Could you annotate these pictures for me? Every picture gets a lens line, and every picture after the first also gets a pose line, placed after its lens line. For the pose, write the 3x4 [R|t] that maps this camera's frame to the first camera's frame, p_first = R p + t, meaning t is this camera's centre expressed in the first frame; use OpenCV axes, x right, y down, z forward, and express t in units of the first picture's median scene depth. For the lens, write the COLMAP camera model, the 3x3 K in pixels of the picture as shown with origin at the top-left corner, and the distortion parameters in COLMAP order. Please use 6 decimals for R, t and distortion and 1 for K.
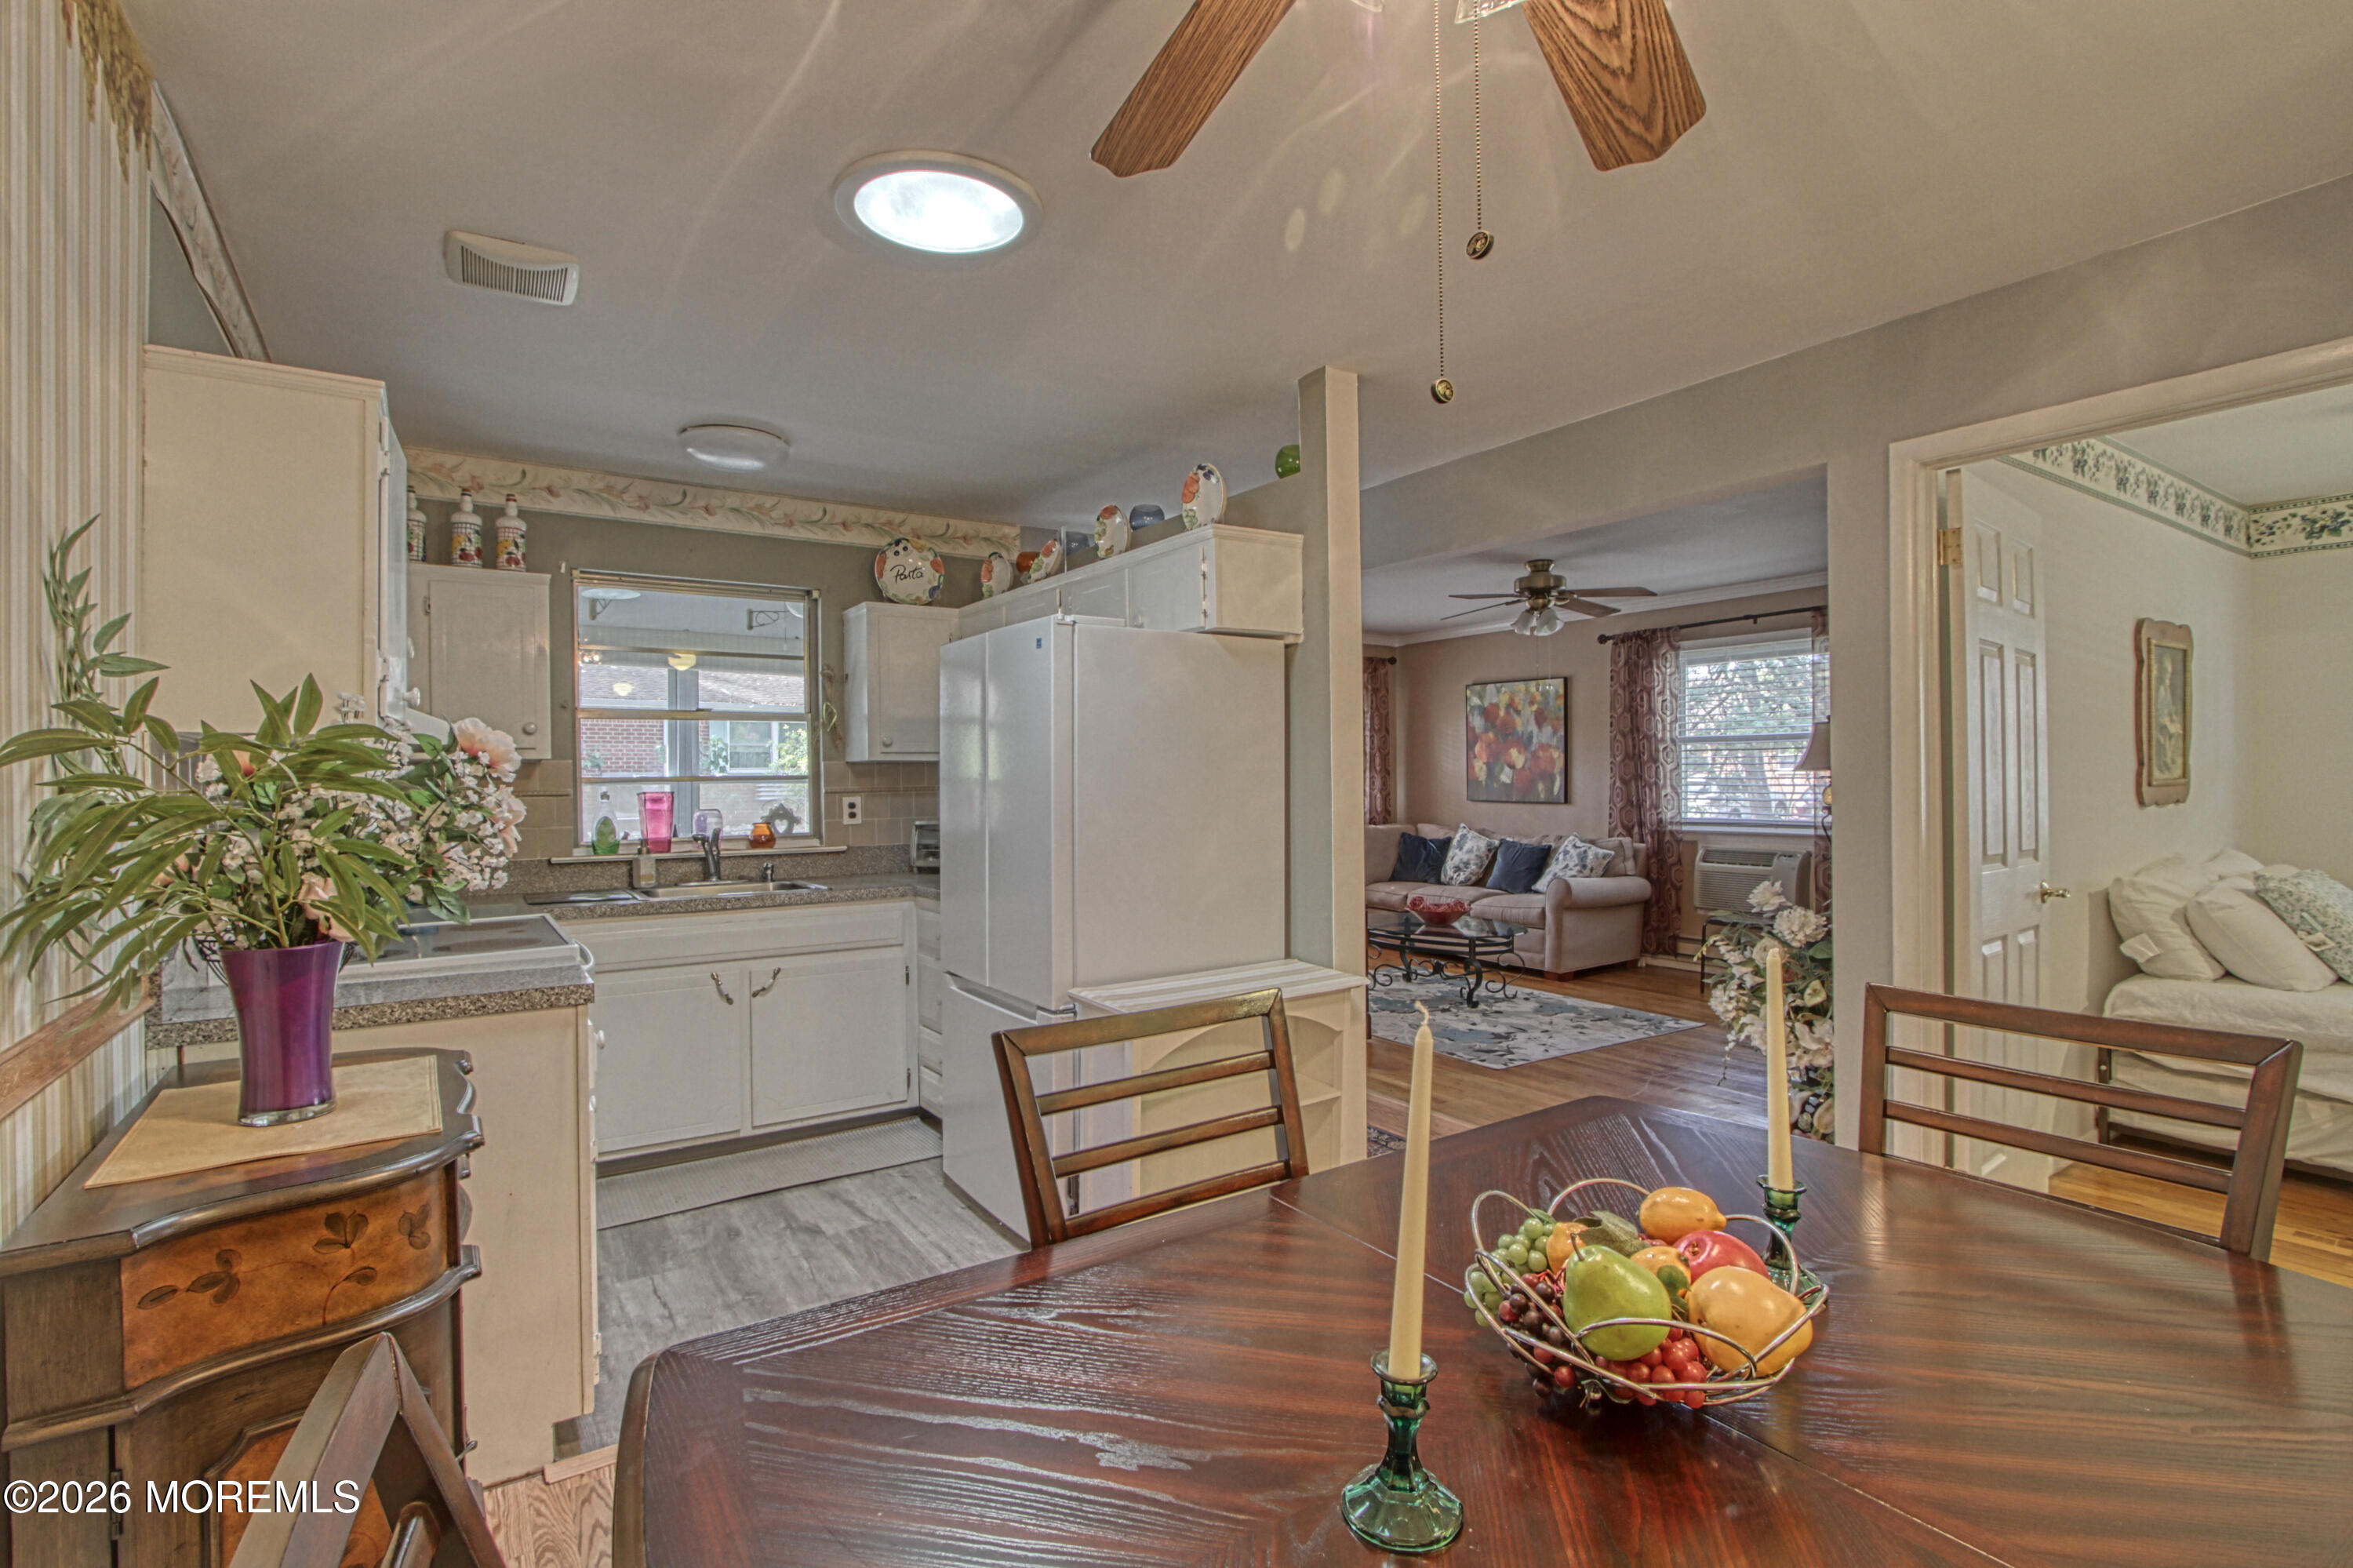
lens RADIAL K [[1083.7, 0, 1177.5], [0, 1083.7, 781.3], [0, 0, 1]] dist [-0.029605, 0.002681]
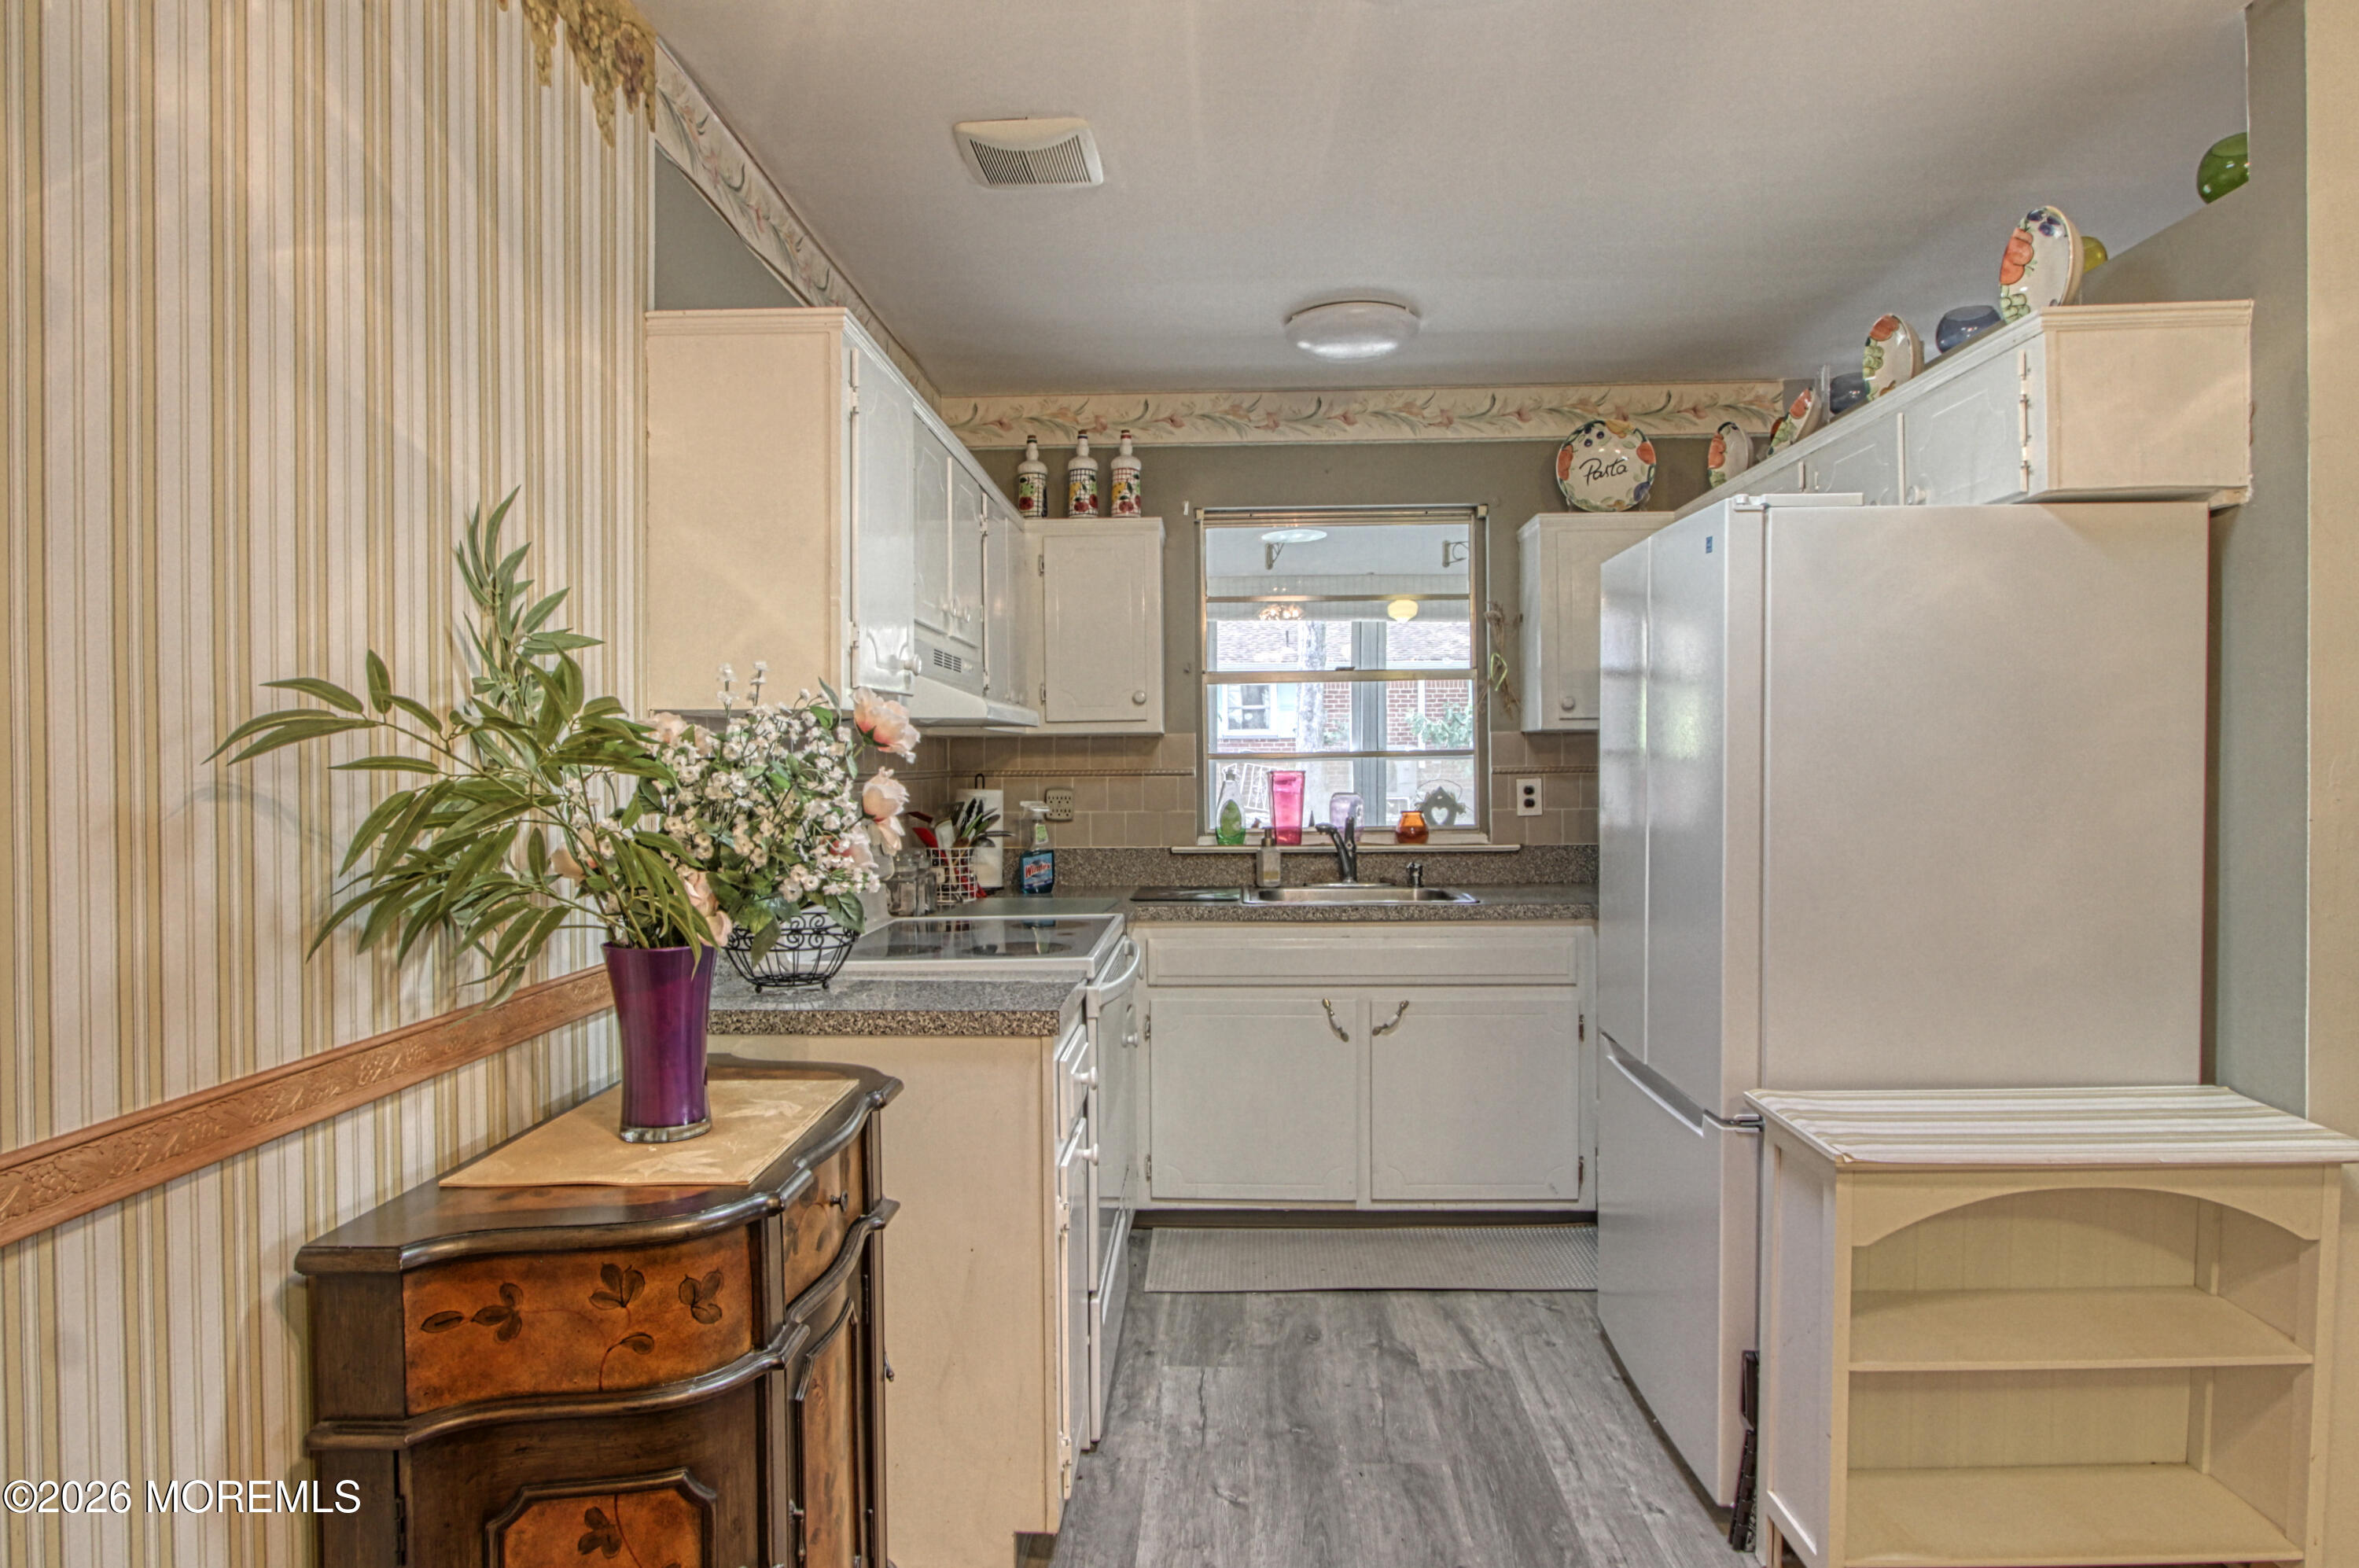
lens RADIAL K [[1351.8, 0, 1179.2], [0, 1351.8, 784.6], [0, 0, 1]] dist [-0.028162, 0.009410]
pose [[0.803159, 0.012739, -0.595628, 0.073643], [0.000381, 0.999760, 0.021895, -0.002449], [0.595764, -0.017812, 0.802962, 0.133411]]
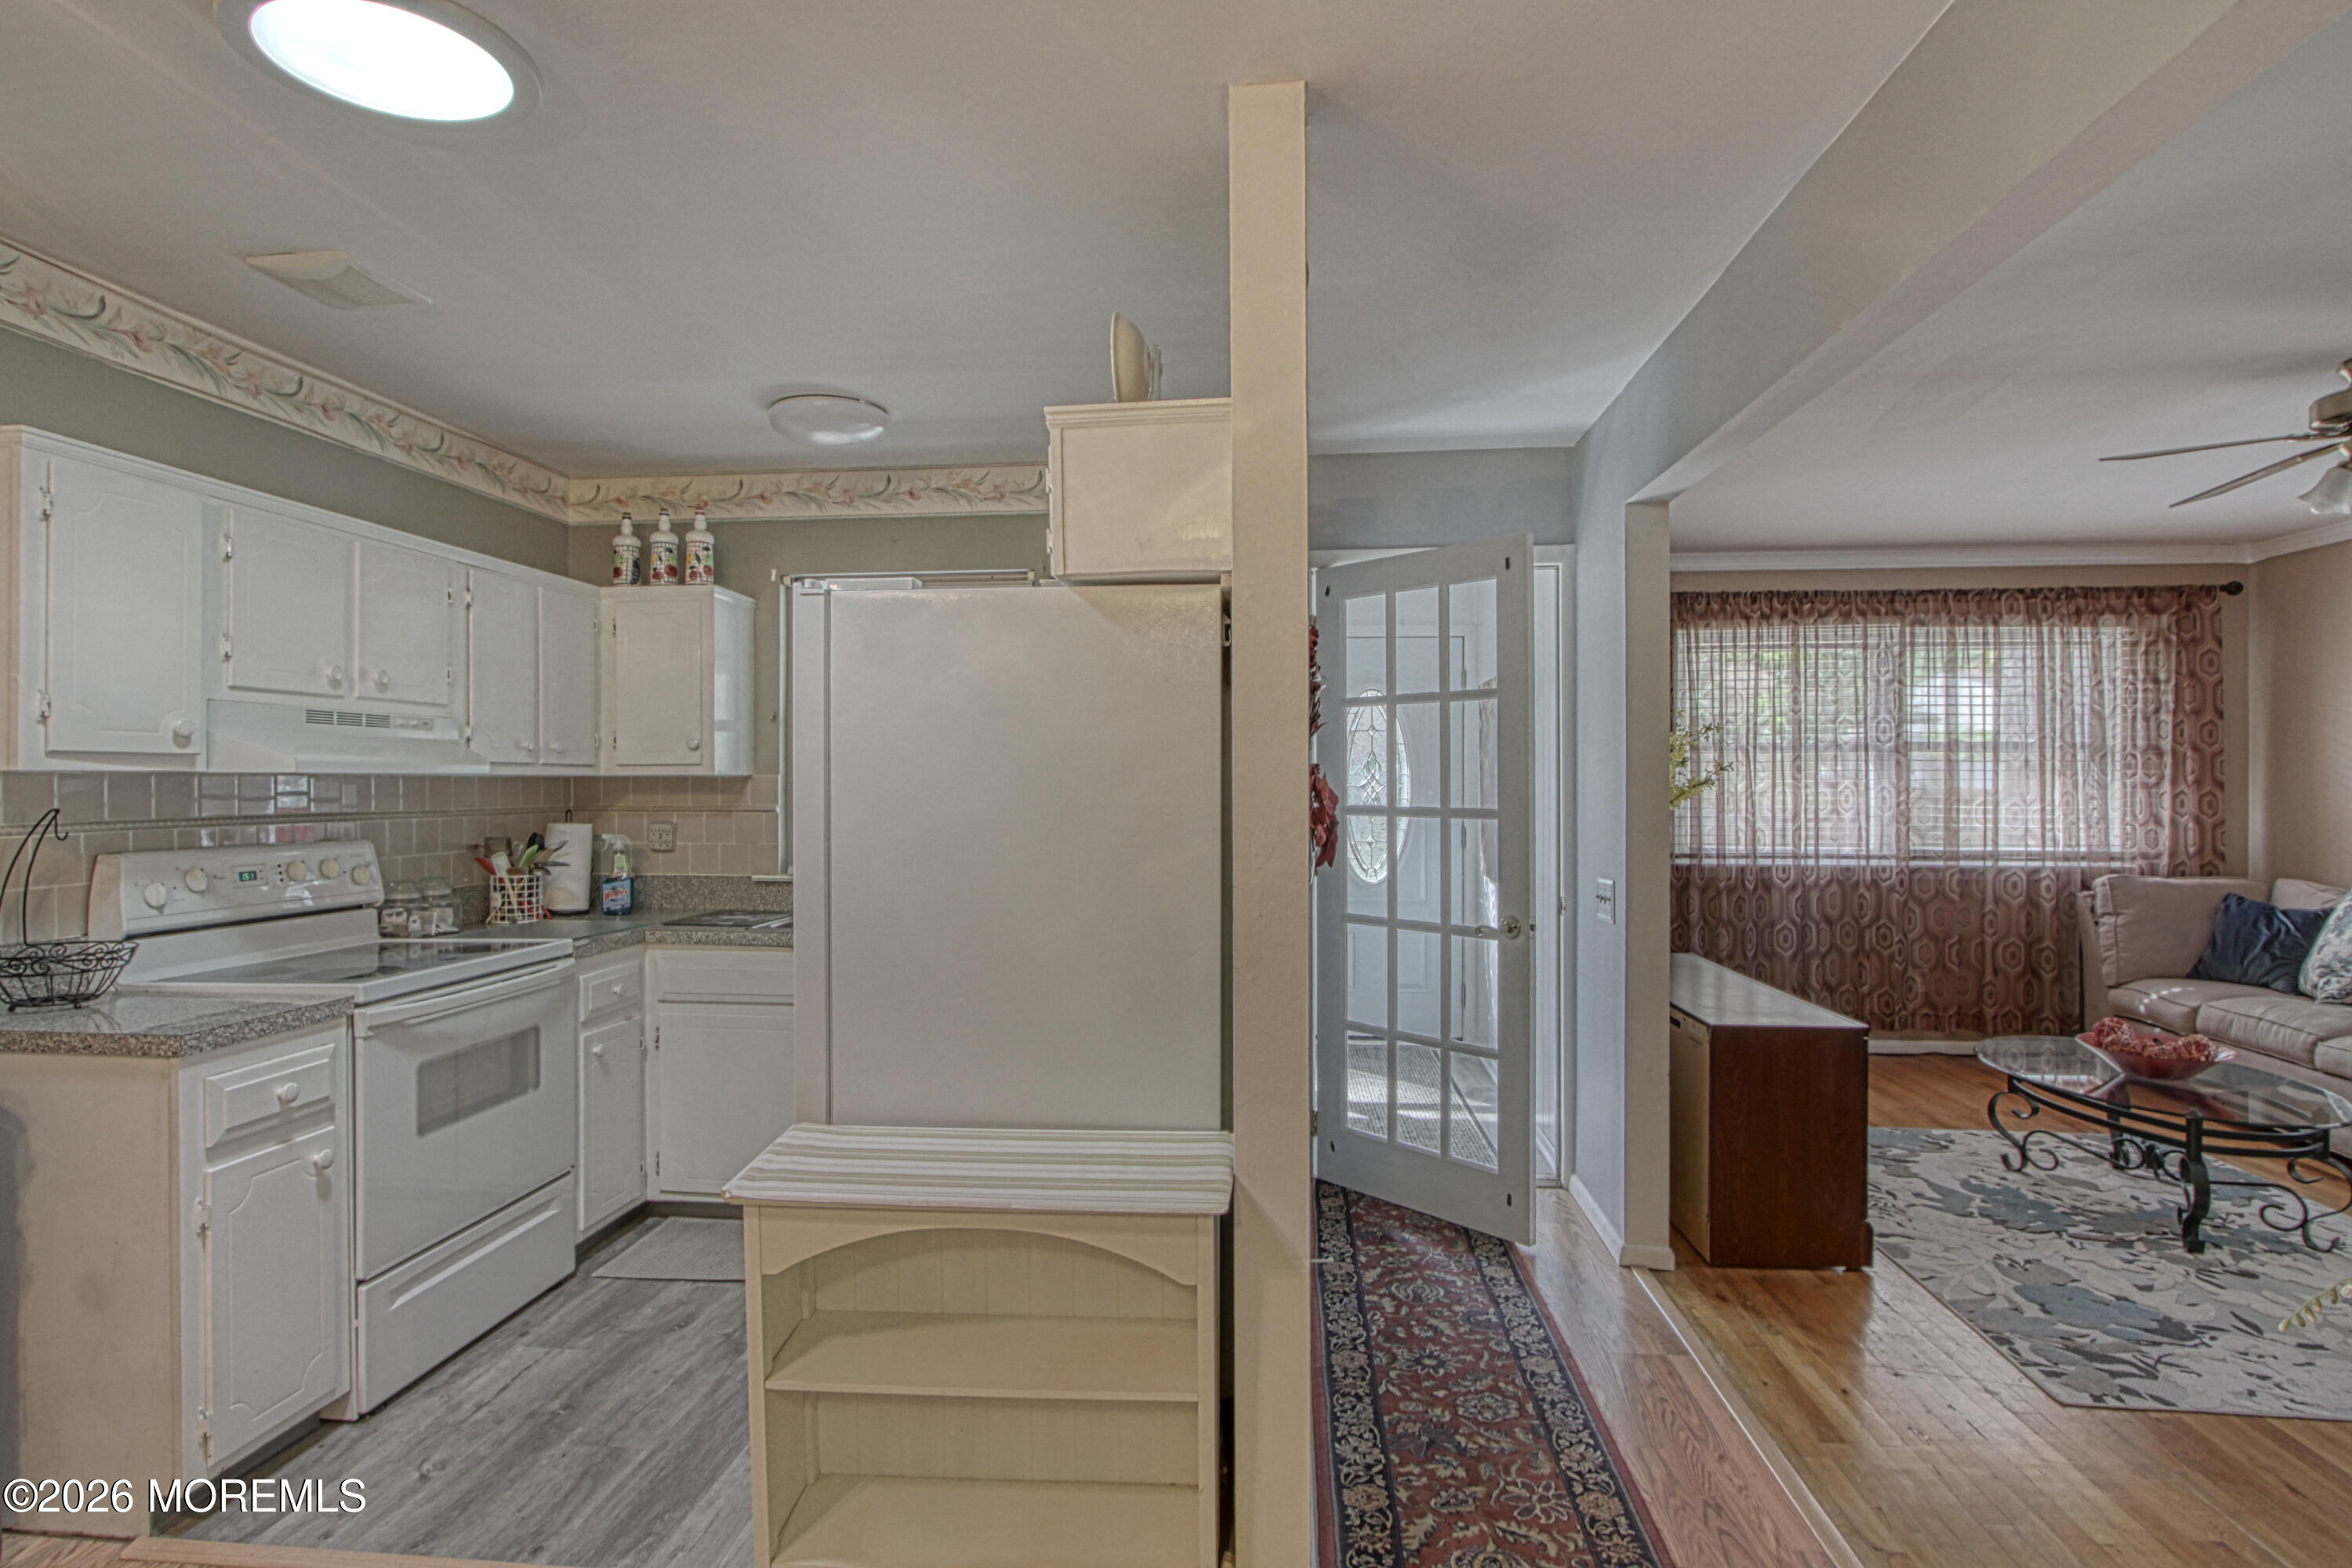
lens RADIAL K [[1206.4, 0, 1169.9], [0, 1206.4, 785.8], [0, 0, 1]] dist [-0.020231, 0.003018]
pose [[0.770761, 0.011439, -0.637021, 0.424052], [-0.007602, 0.999933, 0.008757, -0.023545], [0.637078, -0.001907, 0.770797, 0.418074]]
